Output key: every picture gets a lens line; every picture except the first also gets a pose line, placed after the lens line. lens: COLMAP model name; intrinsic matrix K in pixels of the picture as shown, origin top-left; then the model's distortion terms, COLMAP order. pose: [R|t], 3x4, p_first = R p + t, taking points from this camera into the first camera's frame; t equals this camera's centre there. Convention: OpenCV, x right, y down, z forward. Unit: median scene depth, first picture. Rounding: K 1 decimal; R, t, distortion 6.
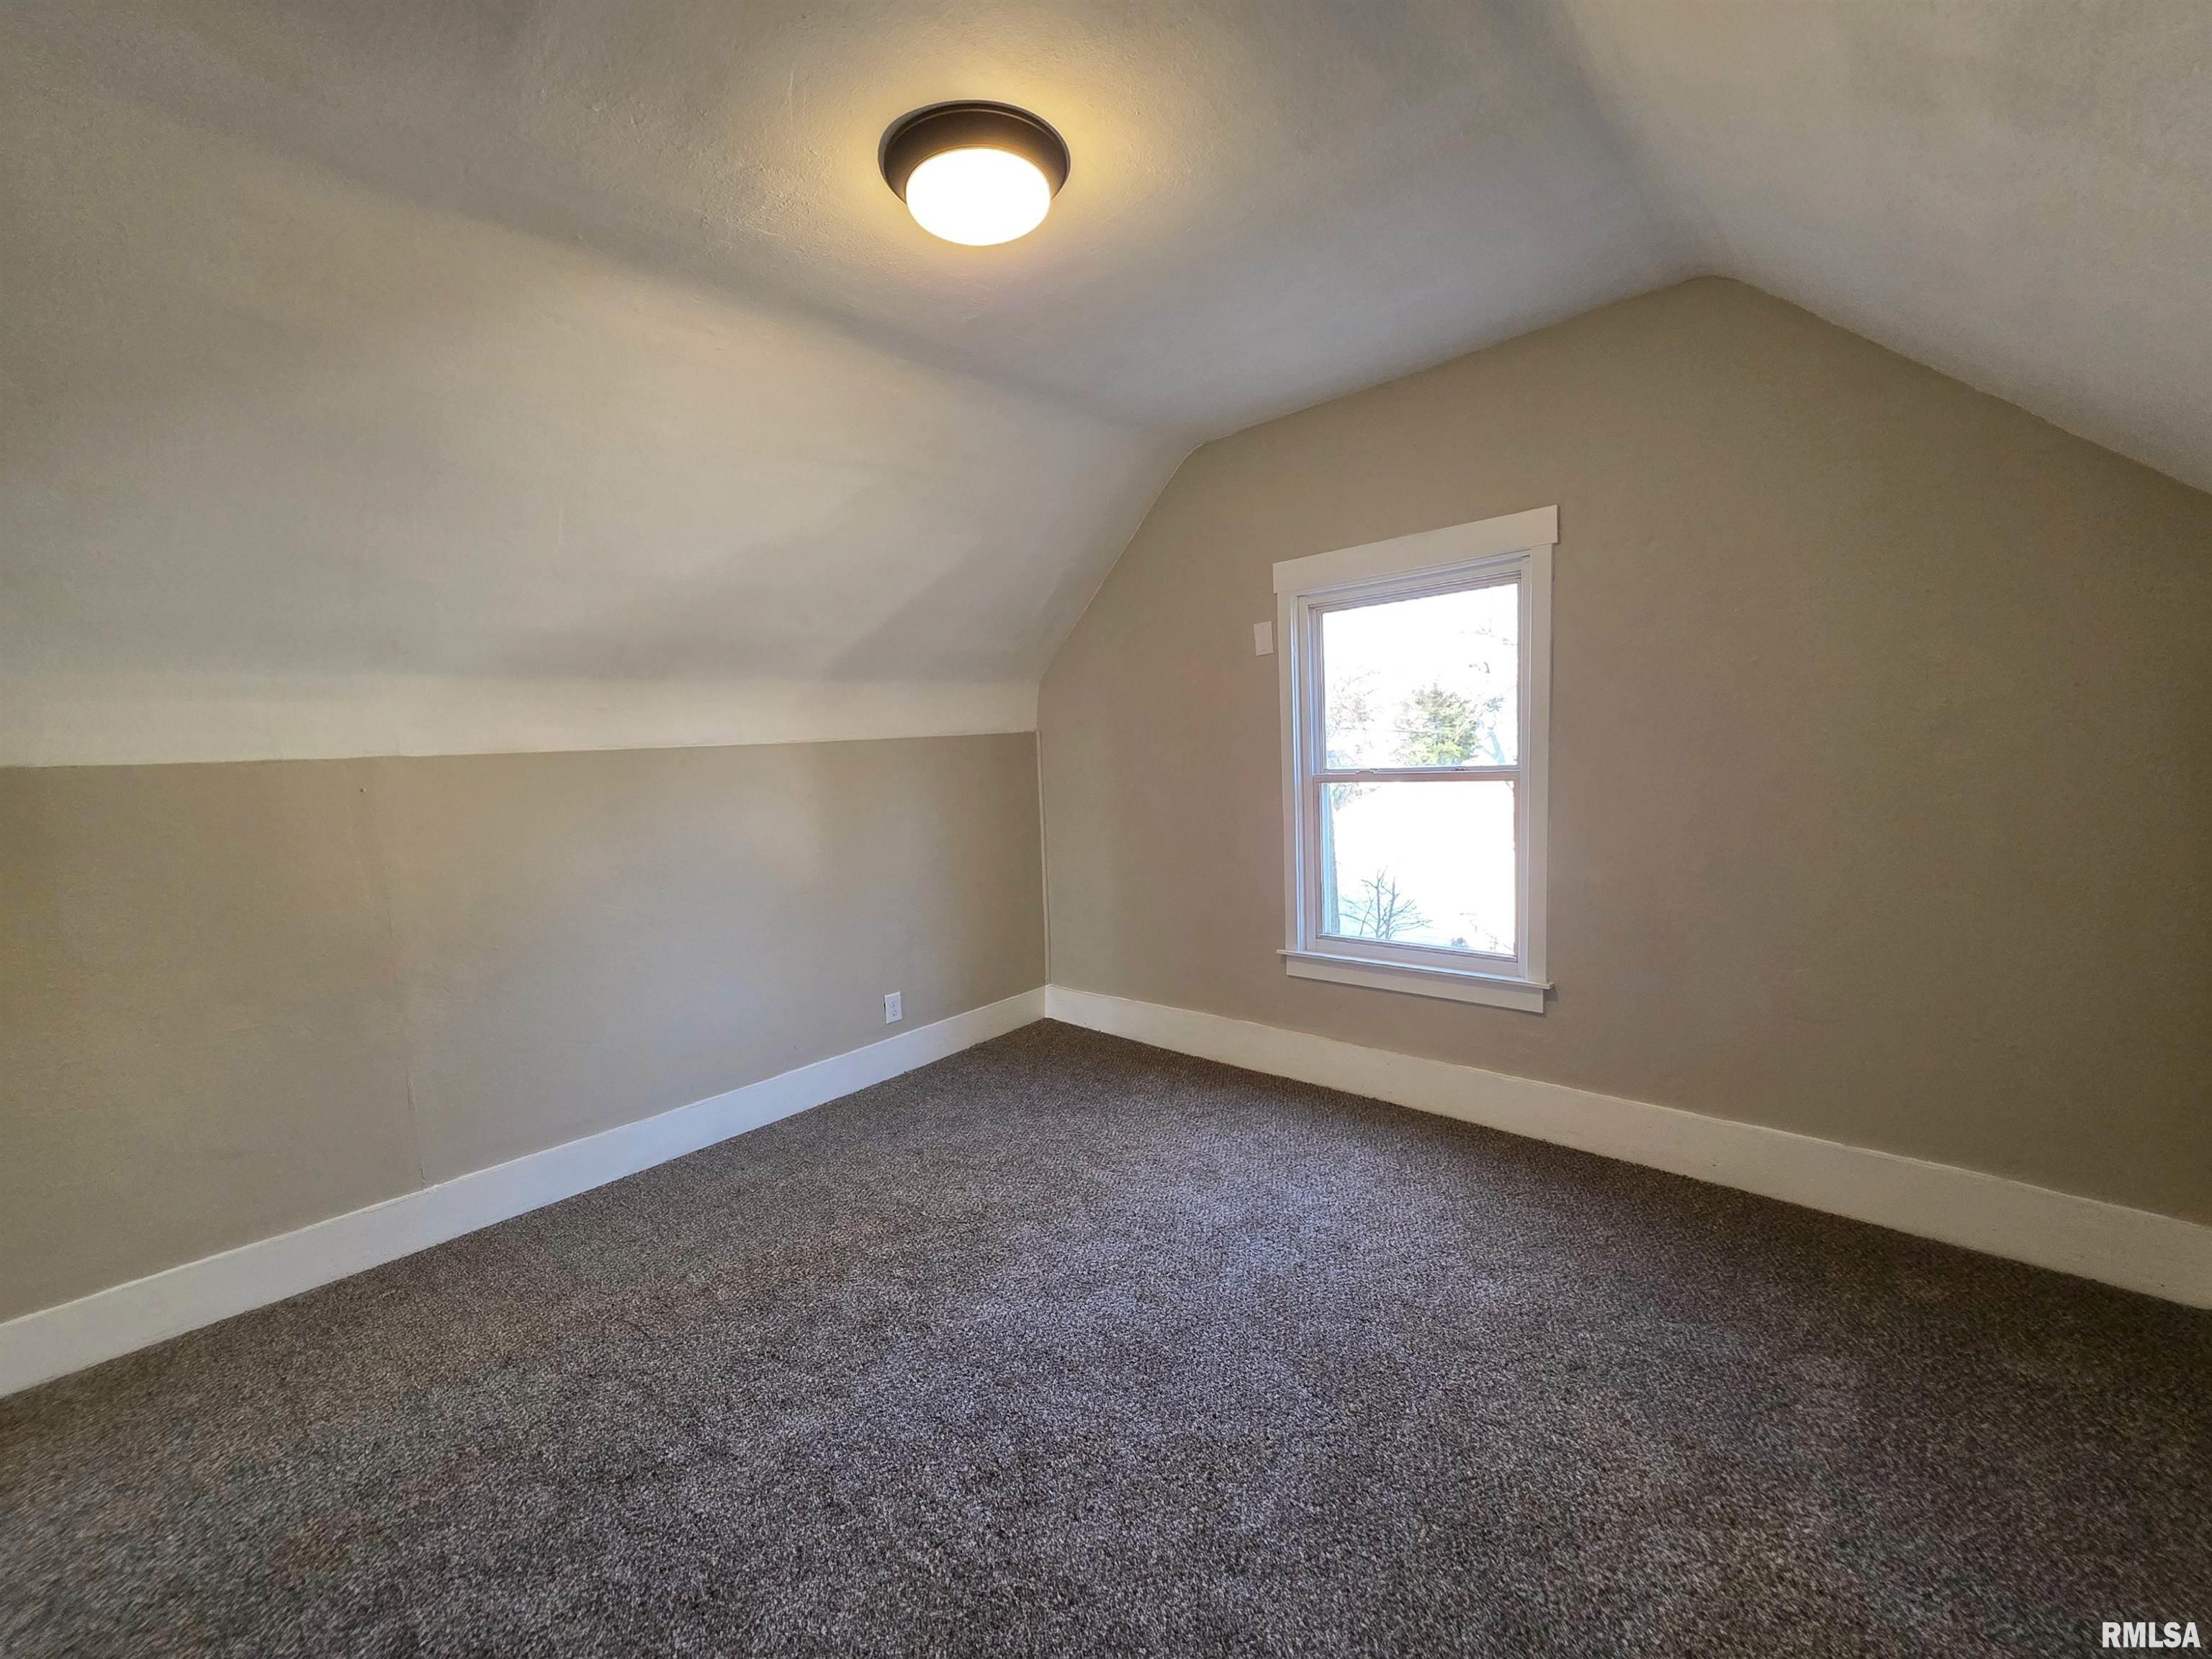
lens RADIAL K [[885.7, 0, 1116.0], [0, 885.7, 826.7], [0, 0, 1]] dist [0.002147, -0.000919]
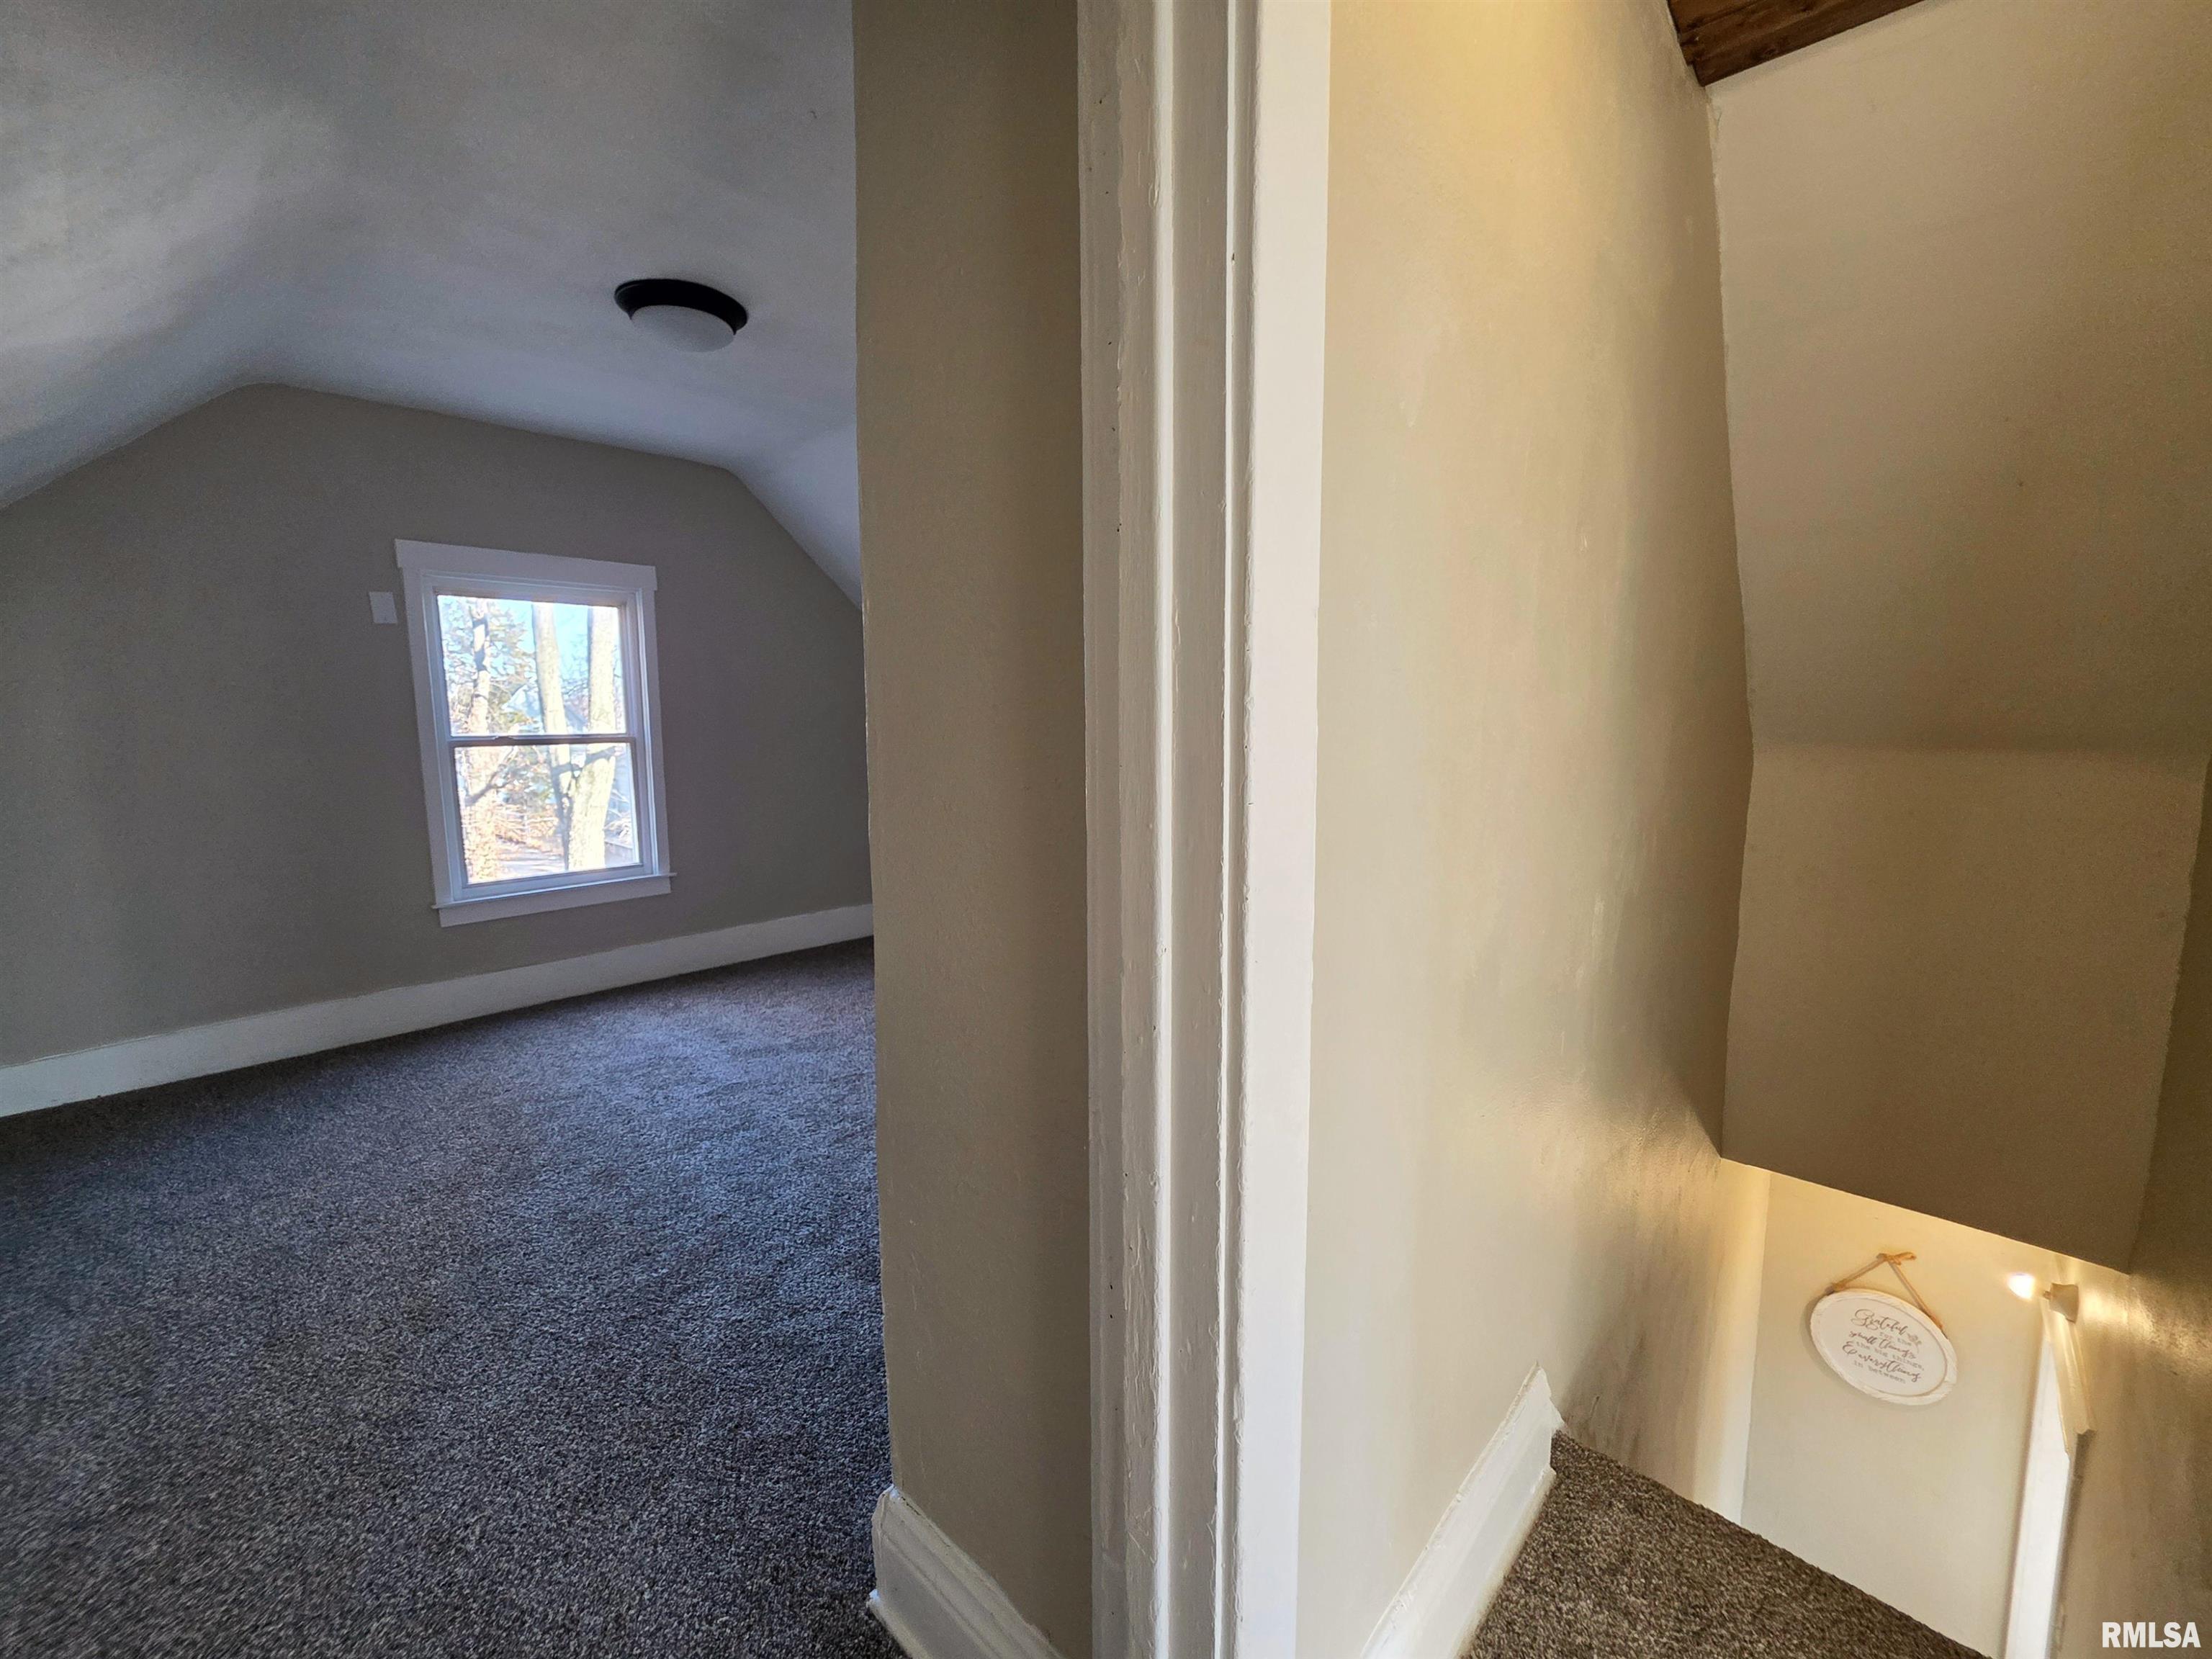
lens RADIAL K [[885.7, 0, 1100.2], [0, 885.7, 821.5], [0, 0, 1]] dist [0.002147, -0.000919]
pose [[0.016433, -0.075464, 0.997013, -0.956743], [0.092234, 0.993011, 0.073641, 0.038139], [-0.995602, 0.090748, 0.023279, 0.188775]]
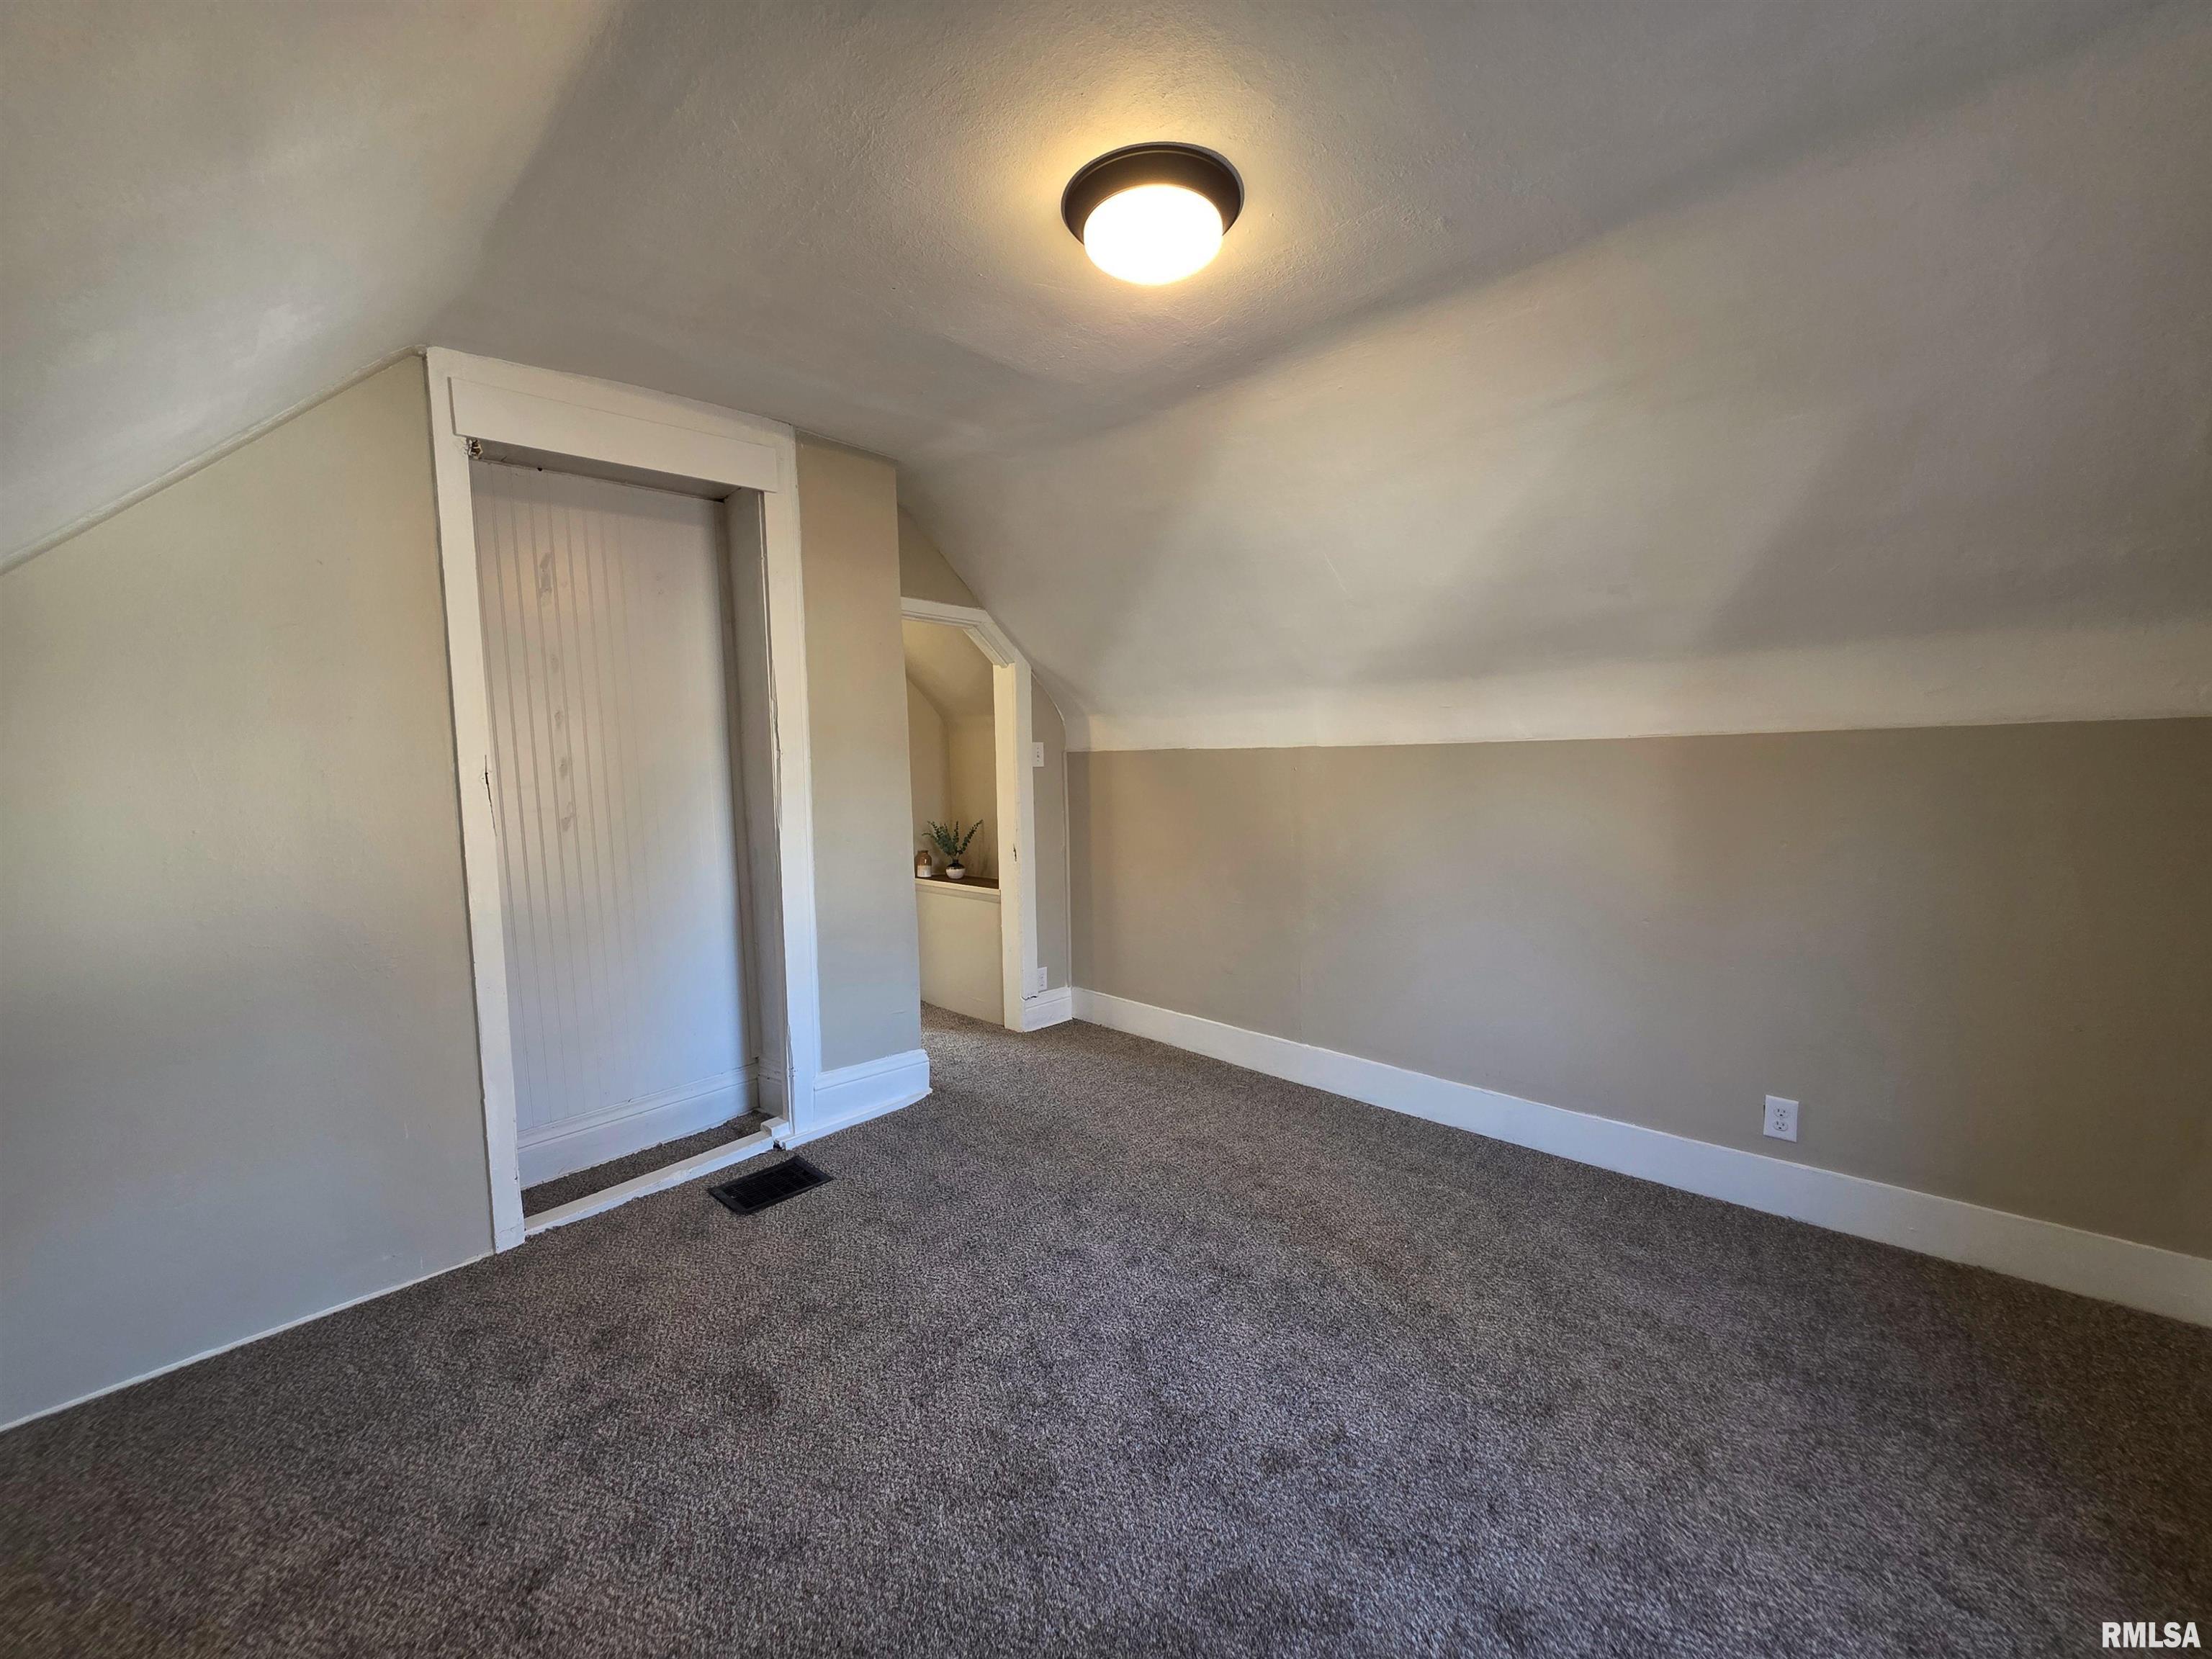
lens RADIAL K [[885.7, 0, 1099.0], [0, 885.7, 841.1], [0, 0, 1]] dist [0.002147, -0.000919]
pose [[-0.050212, 0.133915, -0.989720, 0.533103], [-0.075716, 0.987608, 0.137470, -0.080497], [0.995864, 0.081840, -0.039450, 0.582306]]
